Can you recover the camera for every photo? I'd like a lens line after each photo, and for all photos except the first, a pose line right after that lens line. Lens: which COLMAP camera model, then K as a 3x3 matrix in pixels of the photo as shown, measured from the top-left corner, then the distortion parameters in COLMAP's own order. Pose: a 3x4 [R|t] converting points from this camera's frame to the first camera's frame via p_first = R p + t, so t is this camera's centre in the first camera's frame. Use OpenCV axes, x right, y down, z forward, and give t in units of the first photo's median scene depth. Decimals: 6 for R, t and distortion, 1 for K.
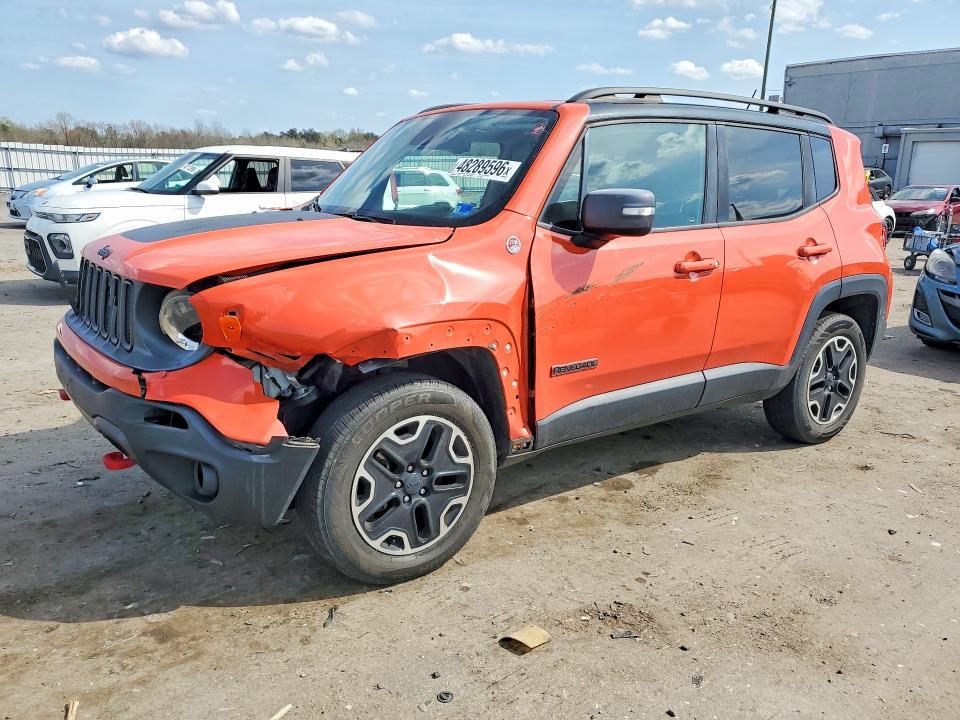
lens RADIAL K [[737.9, 0, 475.6], [0, 737.9, 341.3], [0, 0, 1]] dist [0.014768, -0.001111]
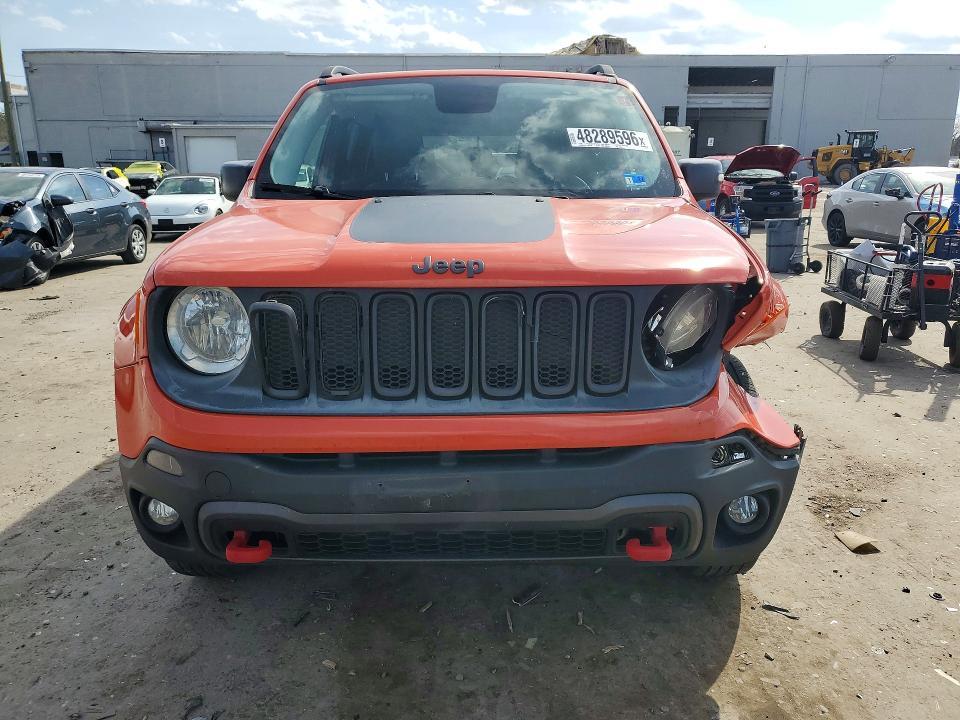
lens RADIAL K [[737.9, 0, 475.6], [0, 737.9, 341.3], [0, 0, 1]] dist [0.014768, -0.001111]
pose [[0.597482, -0.189679, 0.779126, -1.059287], [0.183874, 0.978140, 0.097123, -0.123586], [-0.780516, 0.085231, 0.619298, 0.663237]]
